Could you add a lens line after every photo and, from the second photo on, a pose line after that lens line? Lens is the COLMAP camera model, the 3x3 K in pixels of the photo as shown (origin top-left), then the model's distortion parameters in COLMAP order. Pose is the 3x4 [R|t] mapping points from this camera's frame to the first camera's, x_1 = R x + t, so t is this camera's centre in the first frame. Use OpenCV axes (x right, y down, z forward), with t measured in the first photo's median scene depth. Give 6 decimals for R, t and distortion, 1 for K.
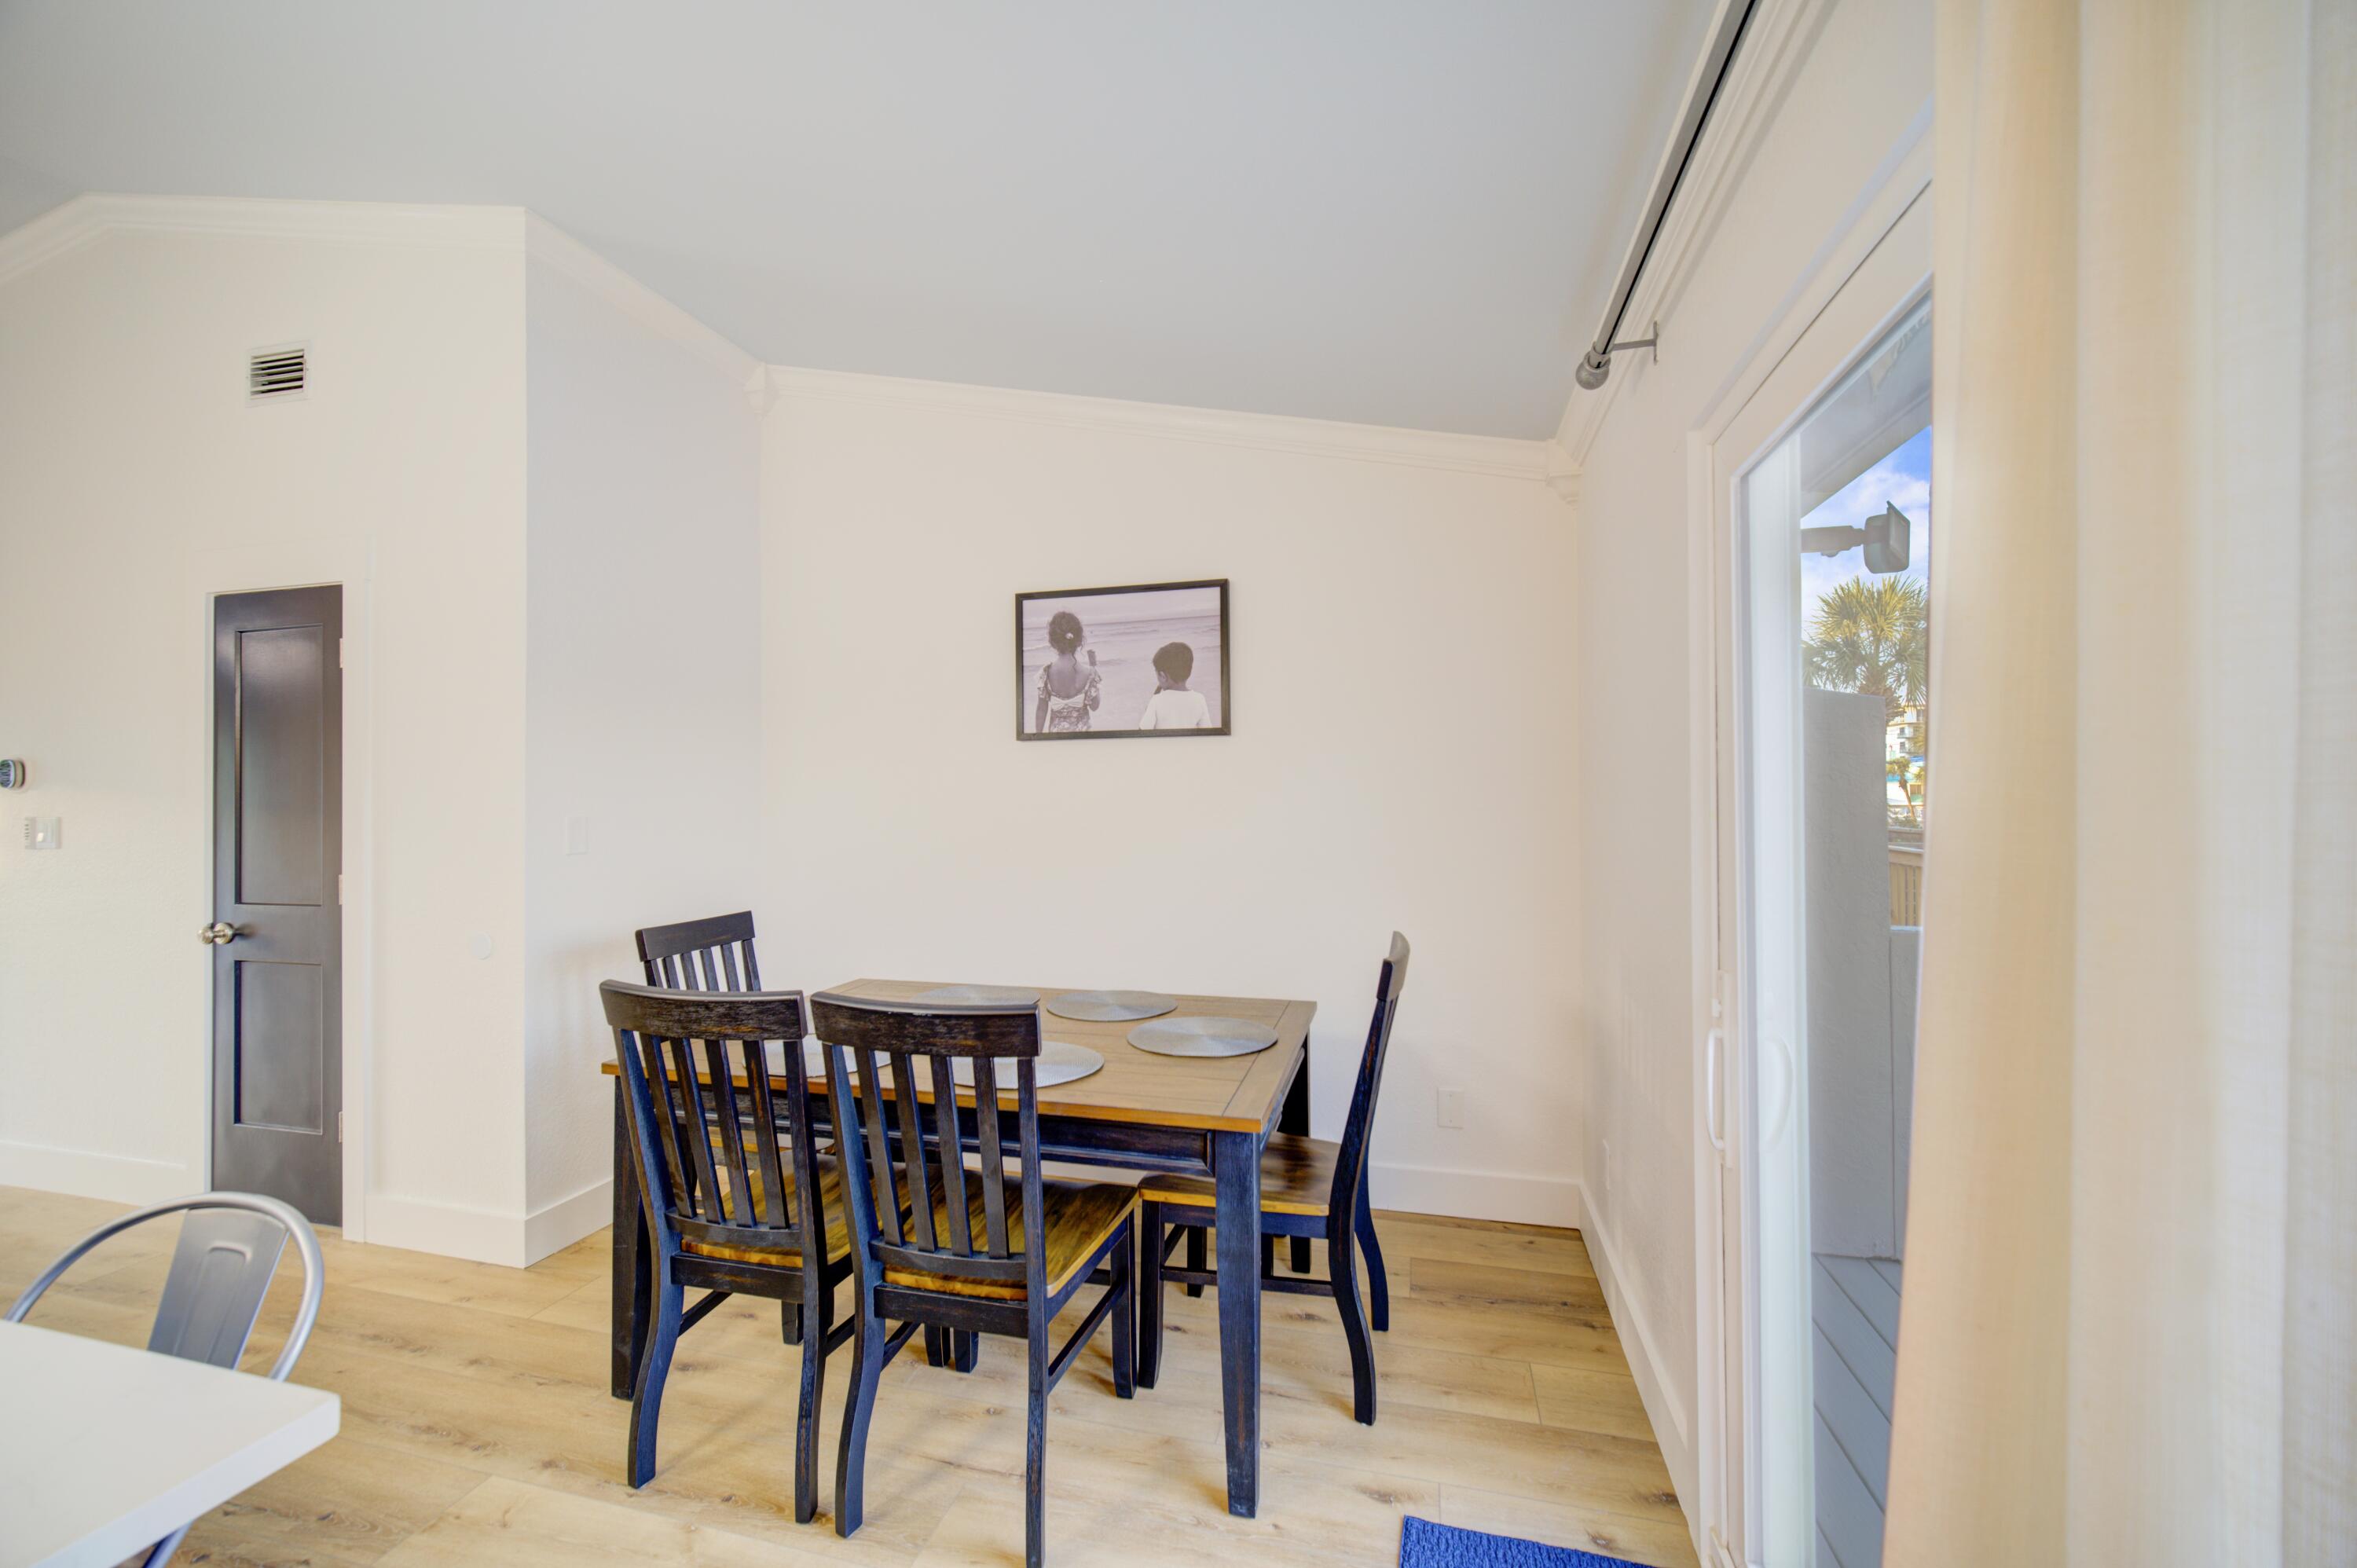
lens RADIAL K [[930.4, 0, 1178.8], [0, 930.4, 793.8], [0, 0, 1]] dist [0.000228, 0.000080]
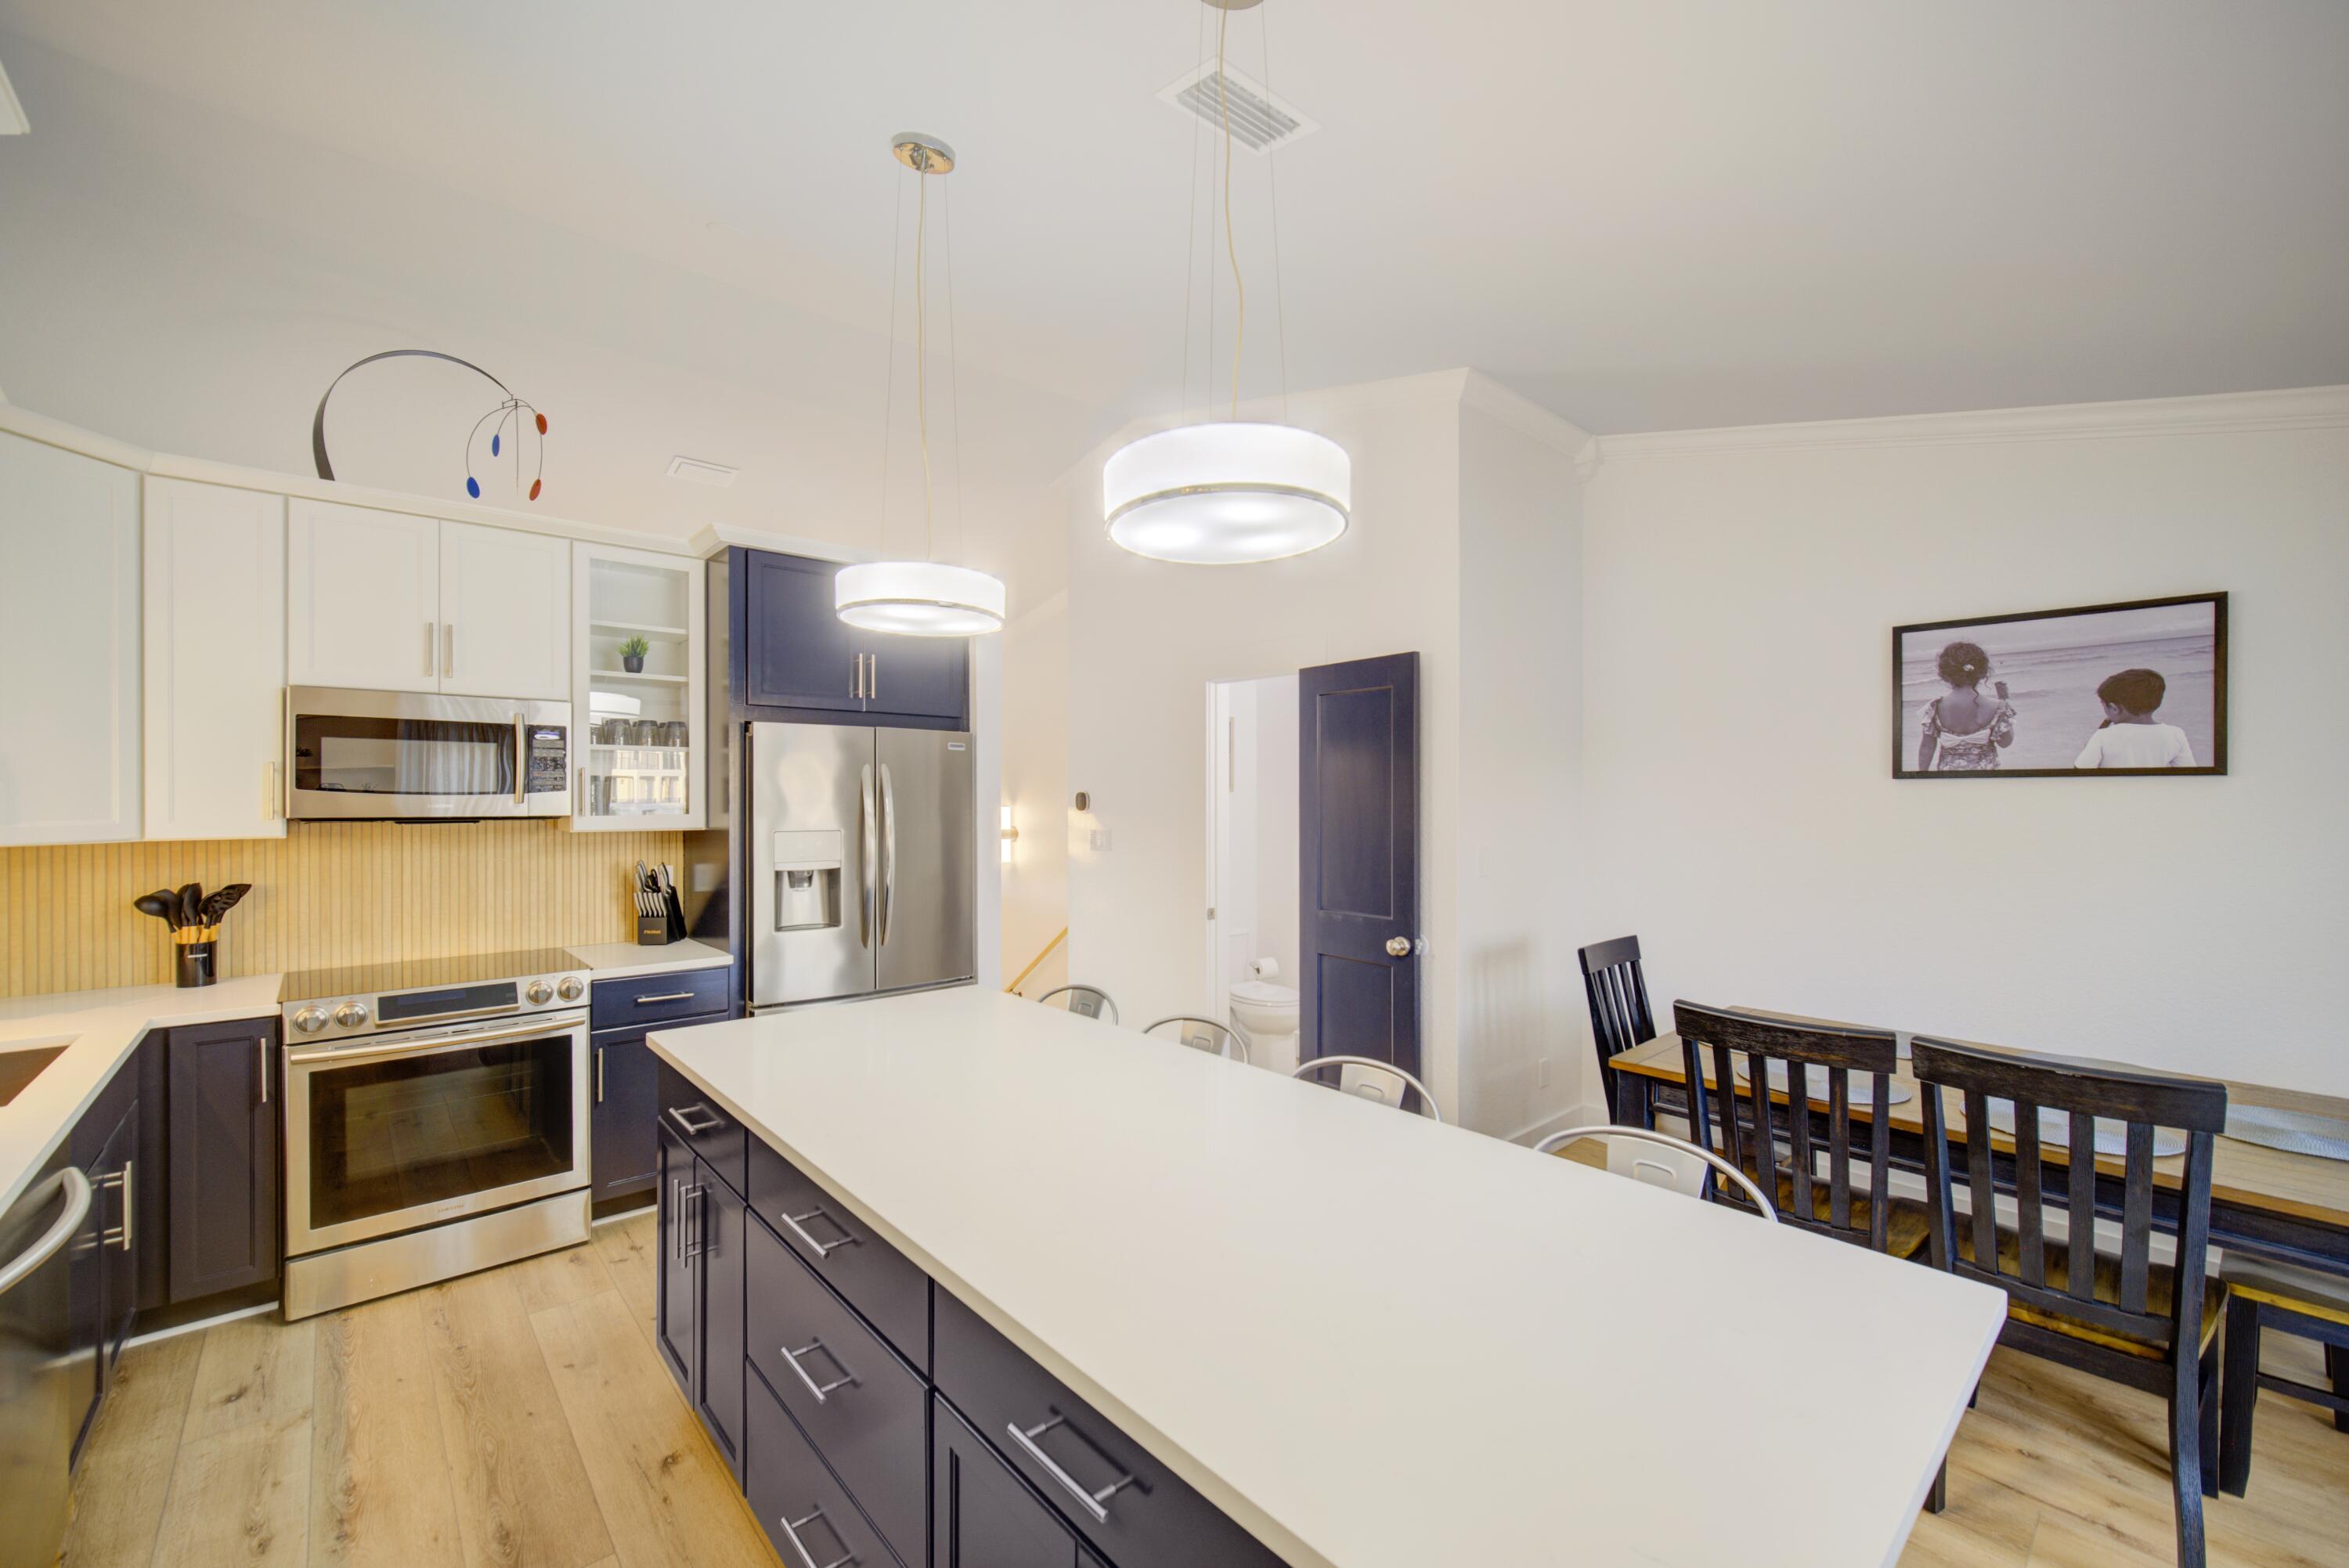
lens RADIAL K [[947.4, 0, 1164.2], [0, 947.4, 800.4], [0, 0, 1]] dist [-0.001626, 0.000178]
pose [[0.832196, 0.011361, -0.554365, -0.283299], [-0.003929, 0.999886, 0.014593, -0.050304], [0.554467, -0.009966, 0.832146, -0.266343]]
